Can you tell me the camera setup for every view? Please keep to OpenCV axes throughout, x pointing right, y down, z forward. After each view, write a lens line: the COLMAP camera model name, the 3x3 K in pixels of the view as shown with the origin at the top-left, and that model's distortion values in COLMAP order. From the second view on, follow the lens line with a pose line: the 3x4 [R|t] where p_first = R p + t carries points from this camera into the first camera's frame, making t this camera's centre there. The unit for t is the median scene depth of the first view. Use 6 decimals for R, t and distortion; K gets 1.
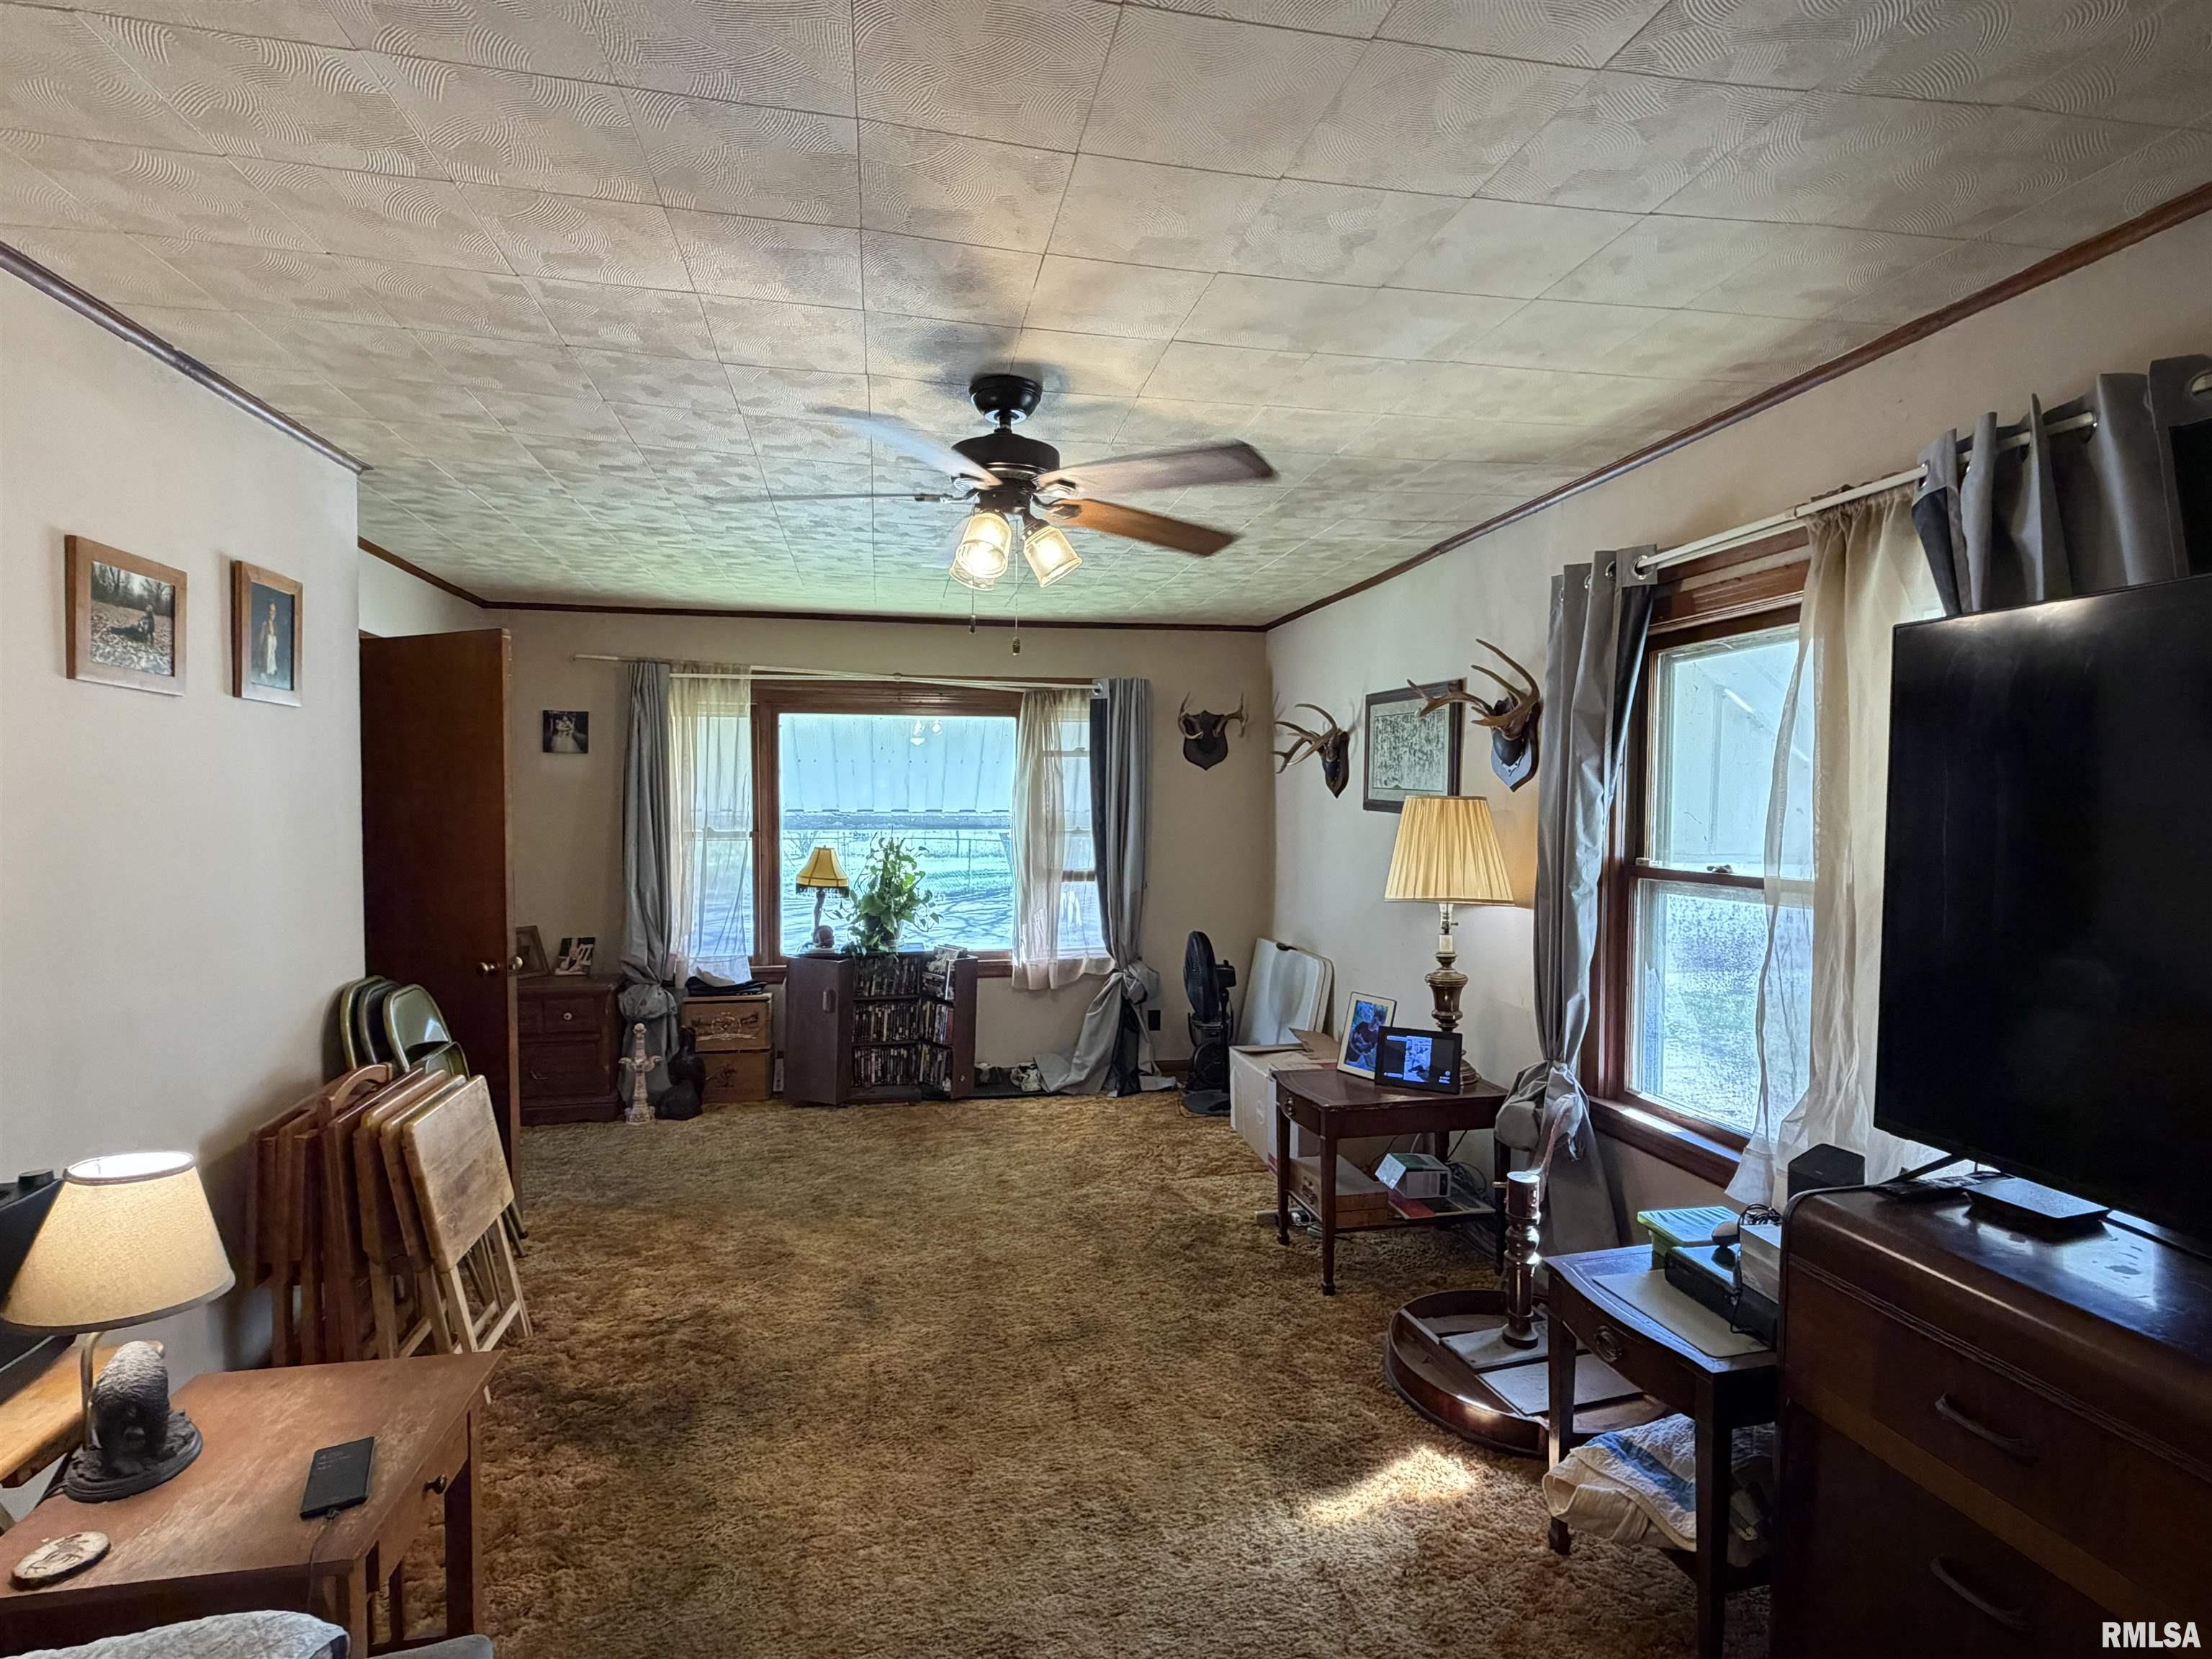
lens RADIAL K [[1082.6, 0, 1103.8], [0, 1082.6, 838.6], [0, 0, 1]] dist [0.001901, -0.000219]
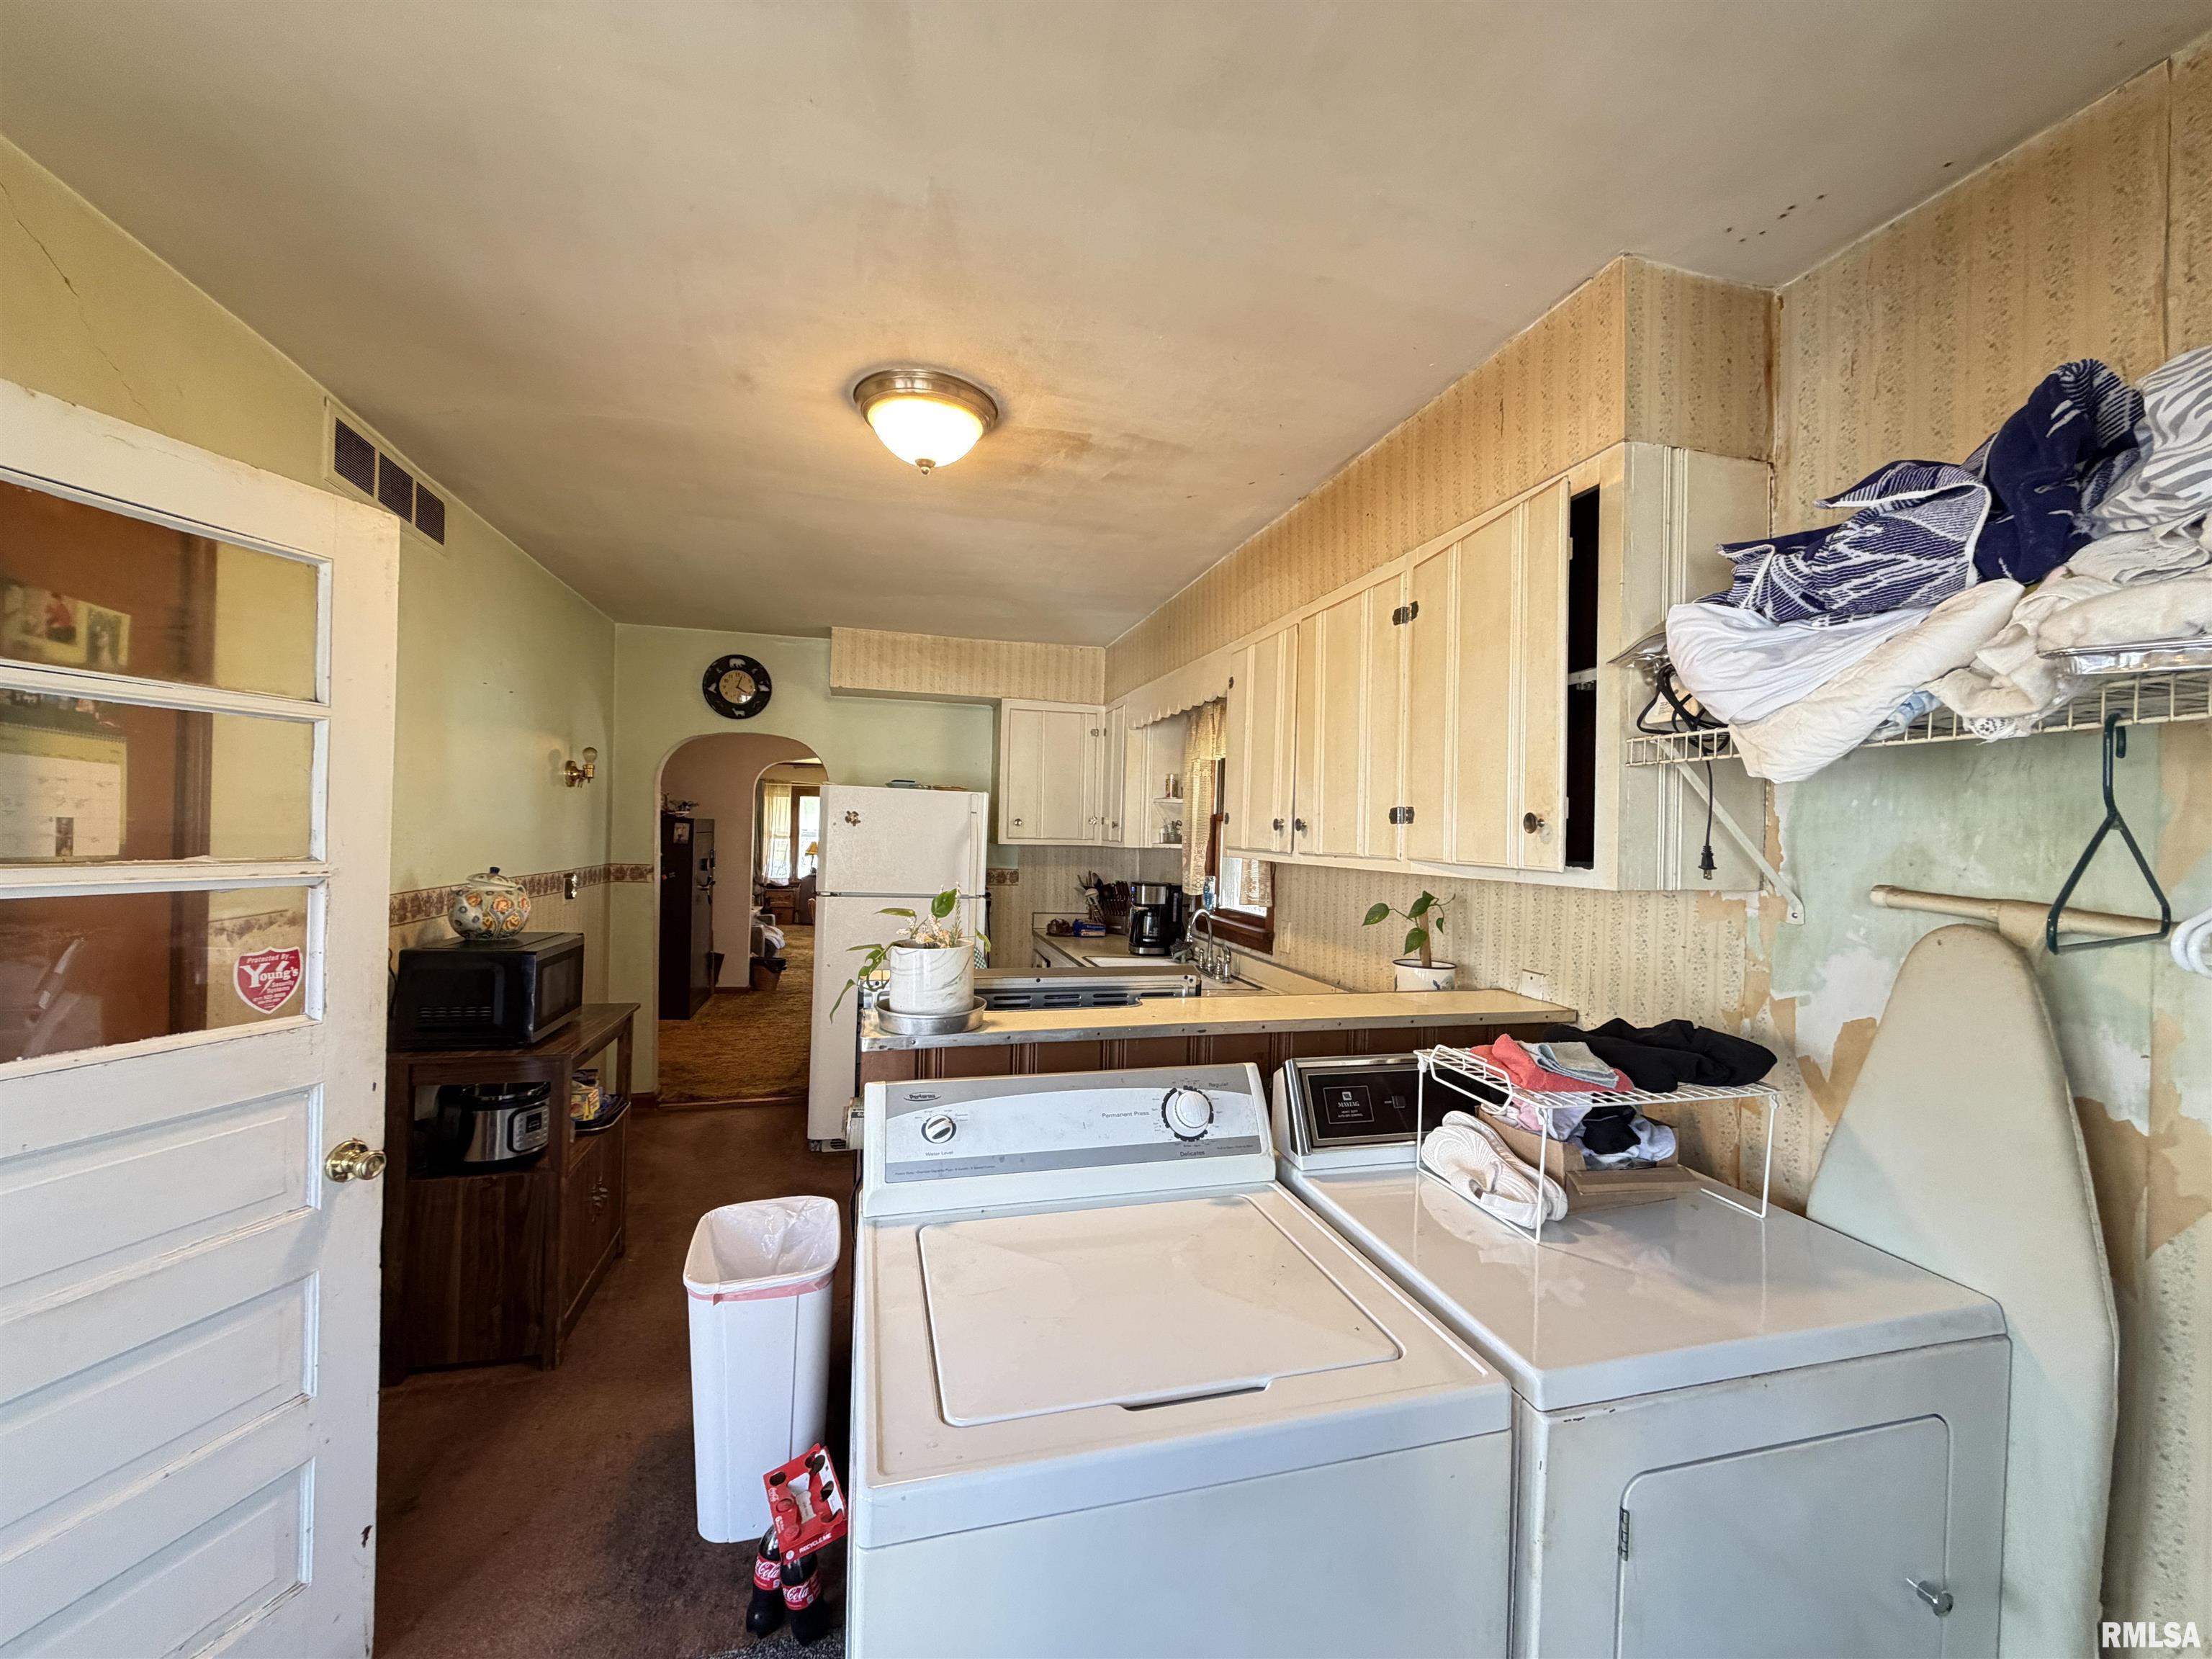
lens RADIAL K [[880.9, 0, 1097.2], [0, 880.9, 830.0], [0, 0, 1]] dist [-0.001672, -0.000351]
pose [[0.998038, 0.022925, 0.058265, 0.398415], [-0.020490, 0.998905, -0.042057, 0.065358], [-0.059165, 0.040780, 0.997415, -1.550808]]
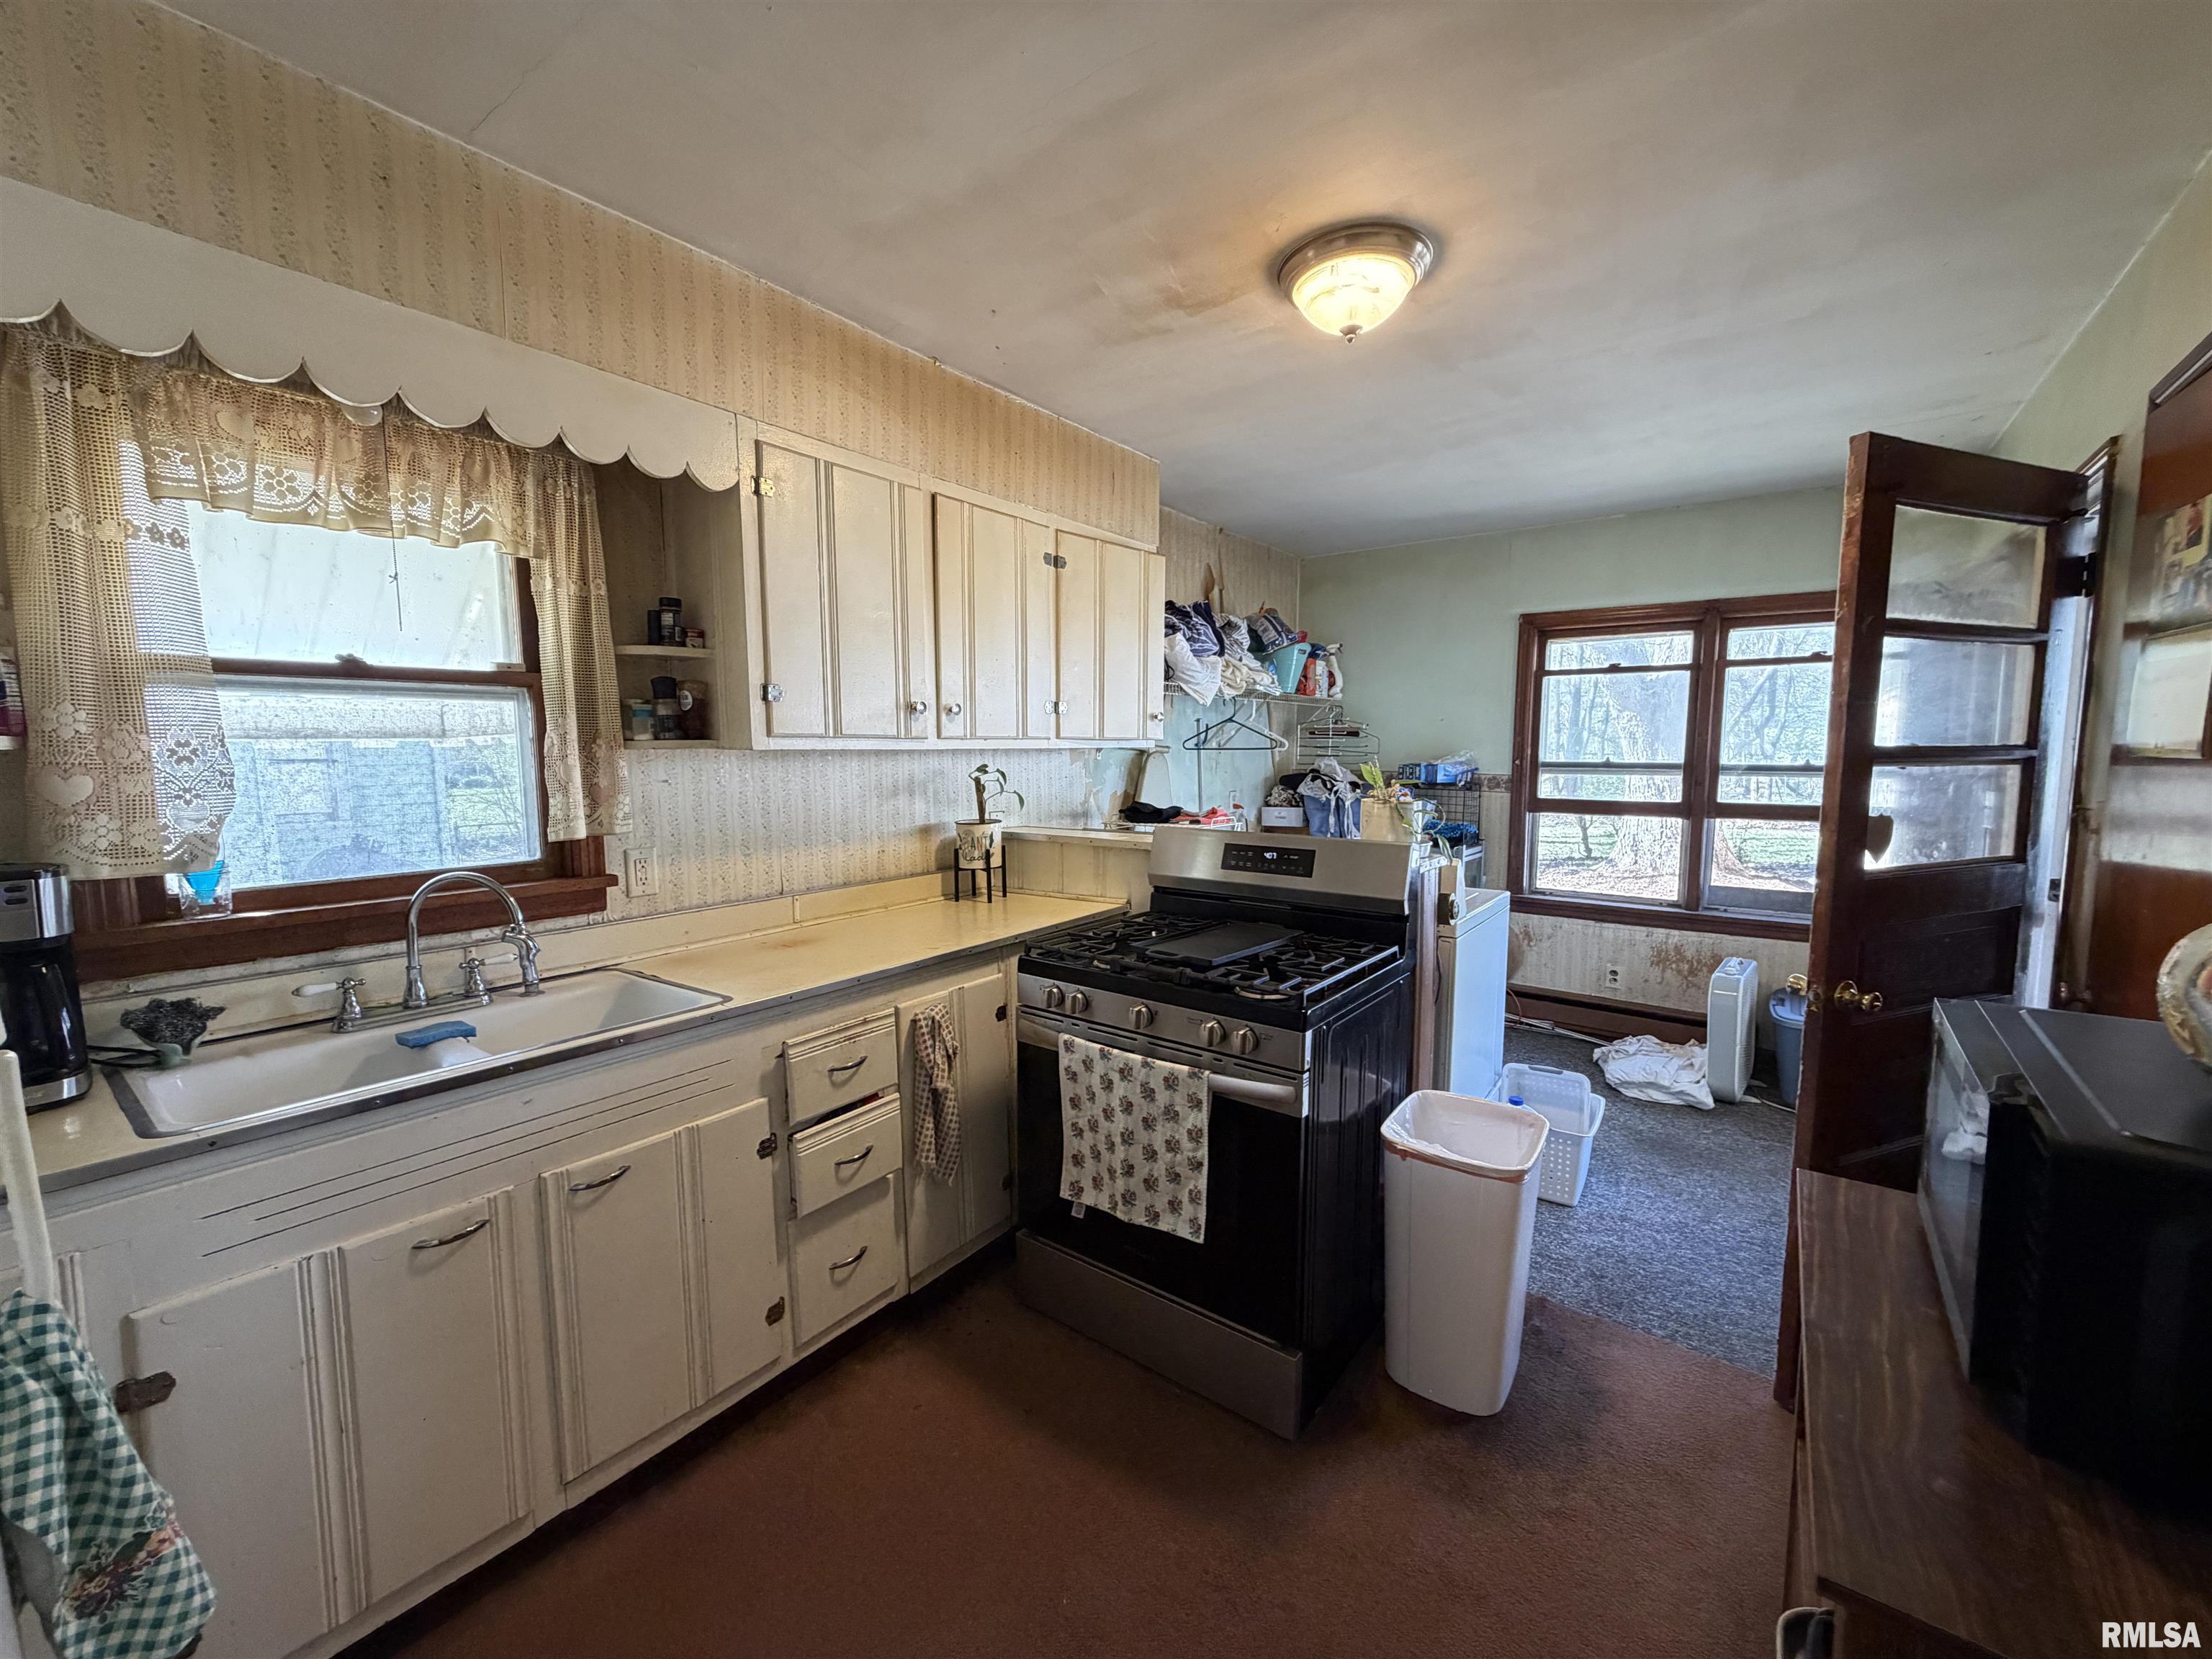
lens RADIAL K [[880.9, 0, 1096.1], [0, 880.9, 831.2], [0, 0, 1]] dist [-0.001672, -0.000351]
pose [[-0.662429, -0.071336, 0.745721, 0.118900], [0.032236, 0.991819, 0.123513, 0.048909], [-0.748431, 0.105858, -0.654710, -0.812077]]
